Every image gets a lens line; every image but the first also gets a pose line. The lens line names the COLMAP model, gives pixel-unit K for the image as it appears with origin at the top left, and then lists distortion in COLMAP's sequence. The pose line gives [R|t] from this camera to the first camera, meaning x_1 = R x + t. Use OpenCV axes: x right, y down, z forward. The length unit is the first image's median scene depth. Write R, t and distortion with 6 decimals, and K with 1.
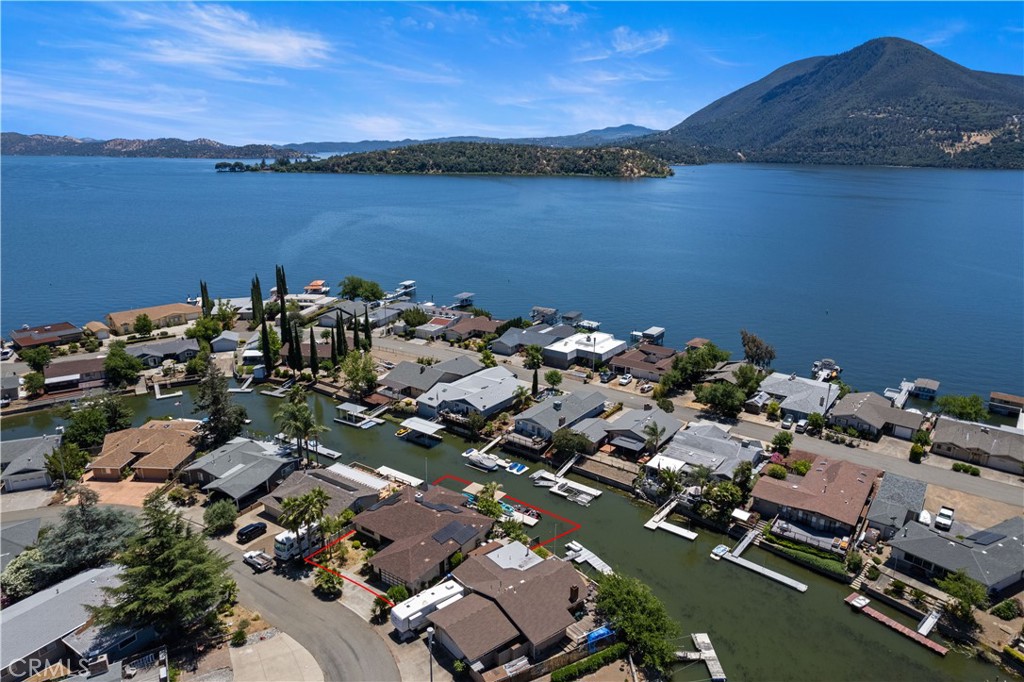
lens RADIAL K [[649.2, 0, 510.0], [0, 649.2, 354.8], [0, 0, 1]] dist [-0.076805, 0.067647]
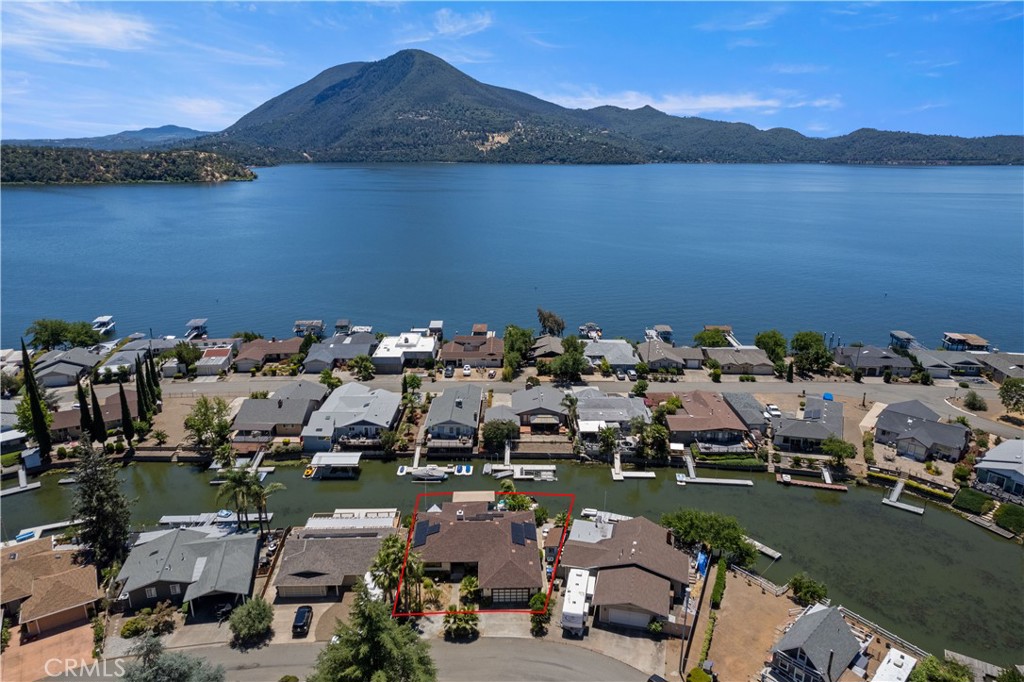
lens RADIAL K [[649.2, 0, 510.0], [0, 649.2, 354.8], [0, 0, 1]] dist [-0.076805, 0.067647]
pose [[0.804112, -0.180898, 0.566286, -0.233596], [0.181460, 0.981805, 0.055965, -0.021397], [-0.566106, 0.057756, 0.822307, 0.062369]]
